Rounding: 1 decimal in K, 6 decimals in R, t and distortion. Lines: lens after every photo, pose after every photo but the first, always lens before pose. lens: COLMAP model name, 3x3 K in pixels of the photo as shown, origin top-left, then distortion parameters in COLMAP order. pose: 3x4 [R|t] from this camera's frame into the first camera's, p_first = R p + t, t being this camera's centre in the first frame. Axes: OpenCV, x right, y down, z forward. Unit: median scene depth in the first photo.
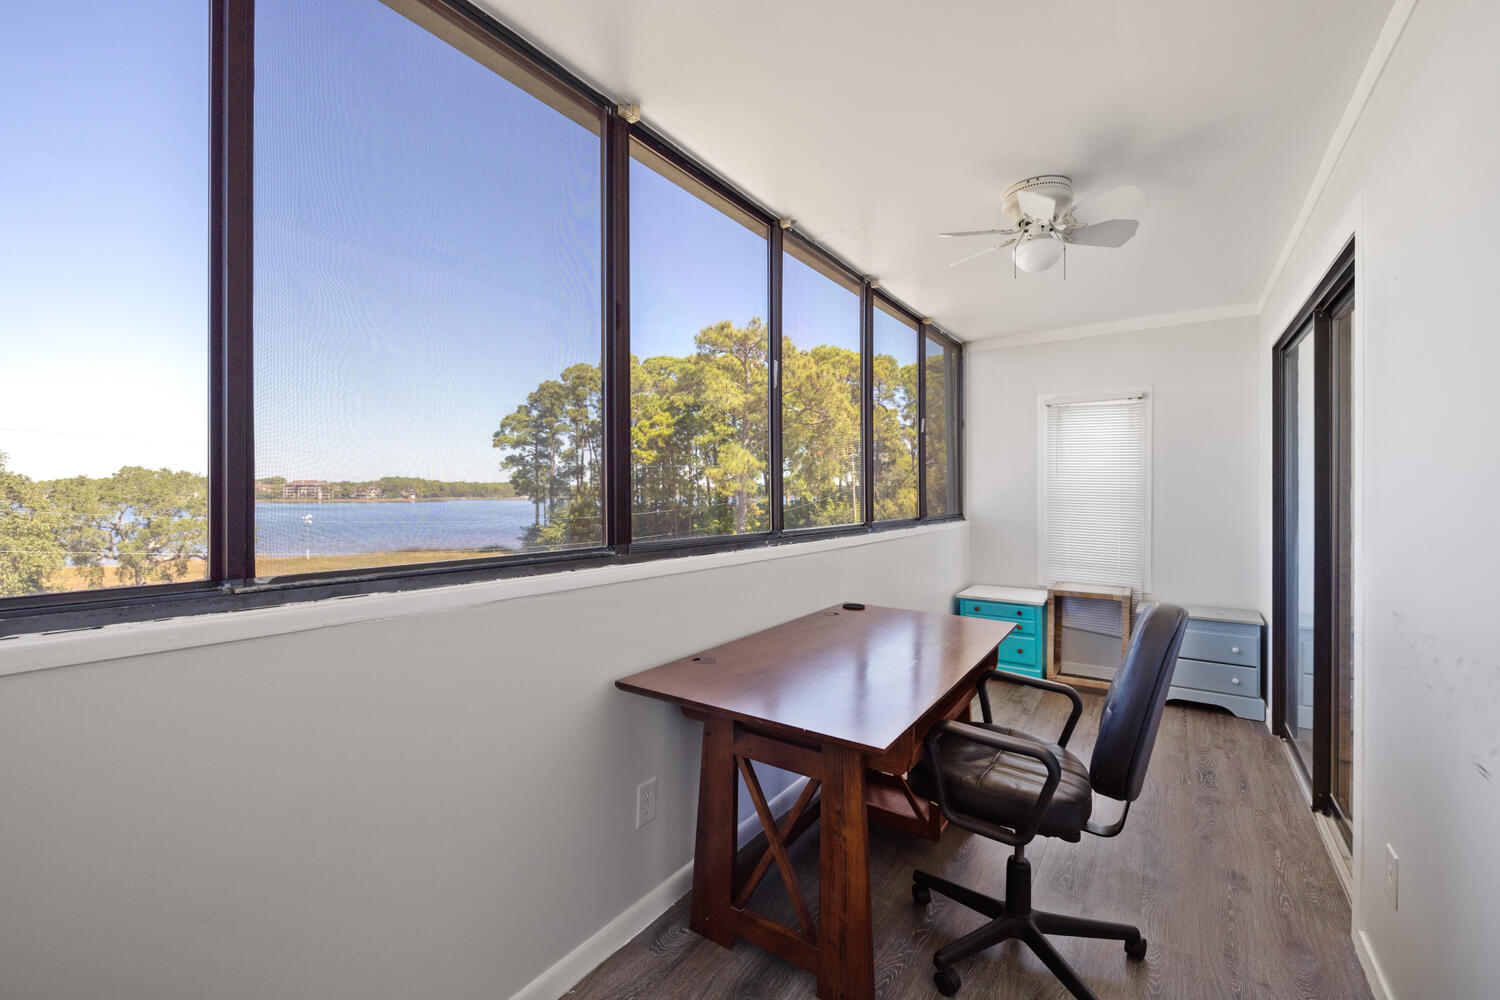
lens RADIAL K [[613.1, 0, 740.1], [0, 613.1, 497.9], [0, 0, 1]] dist [0.000227, 0.000038]
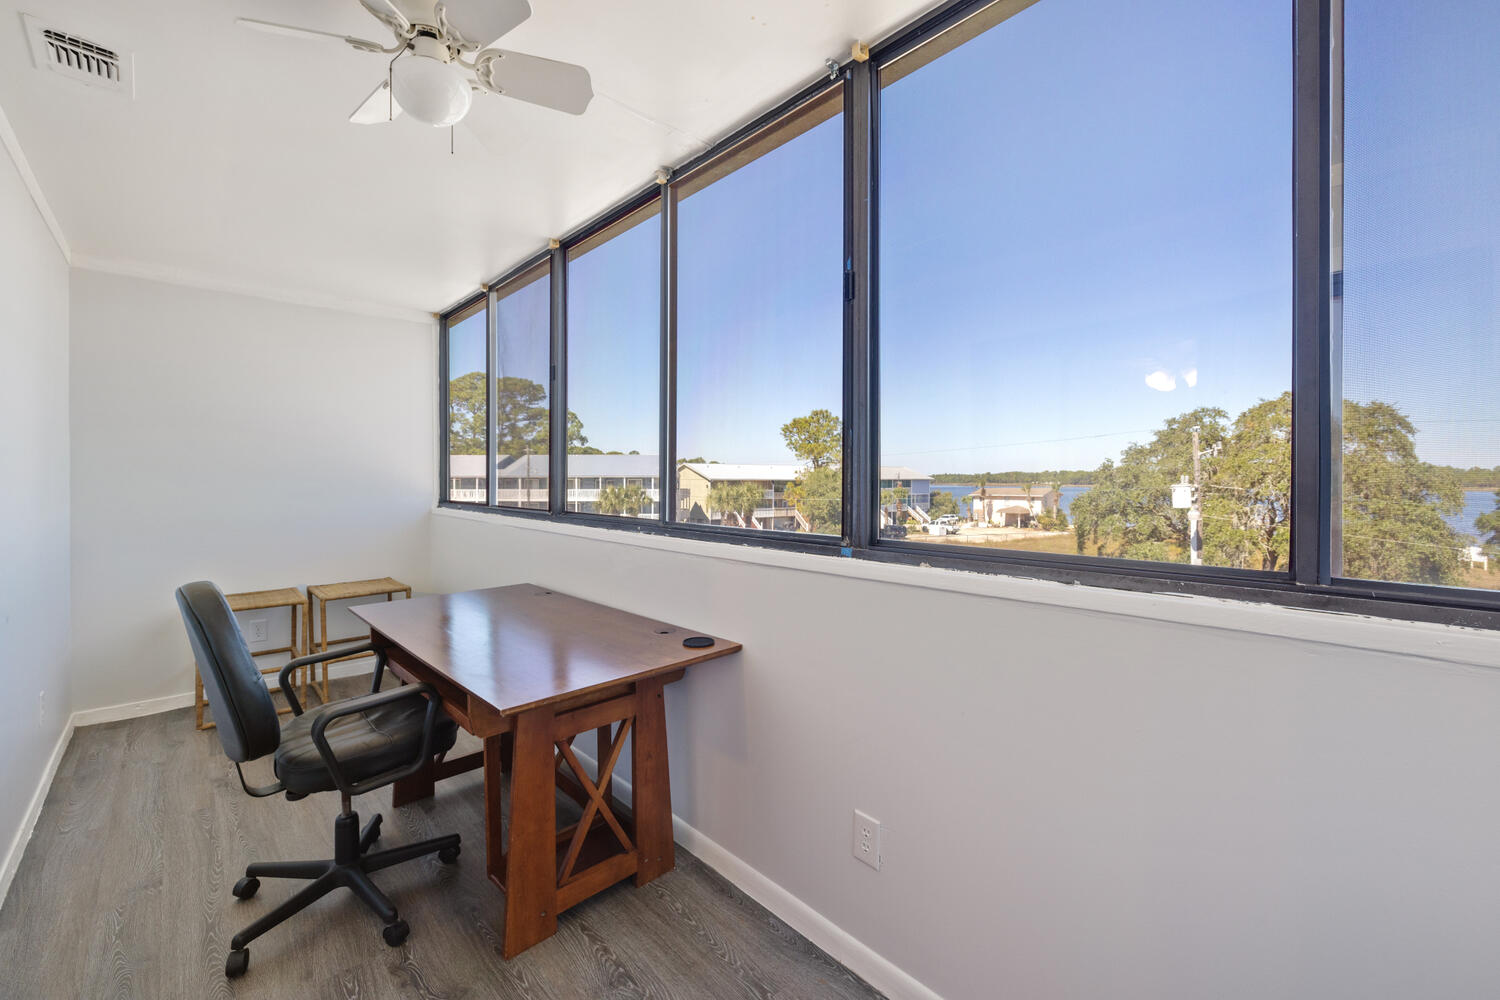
lens RADIAL K [[613.1, 0, 740.5], [0, 613.1, 486.4], [0, 0, 1]] dist [0.000227, 0.000038]
pose [[-0.214564, 0.006472, -0.976689, 0.825962], [-0.005968, 0.999951, 0.007937, -0.003499], [0.976692, 0.007532, -0.214515, 1.158328]]
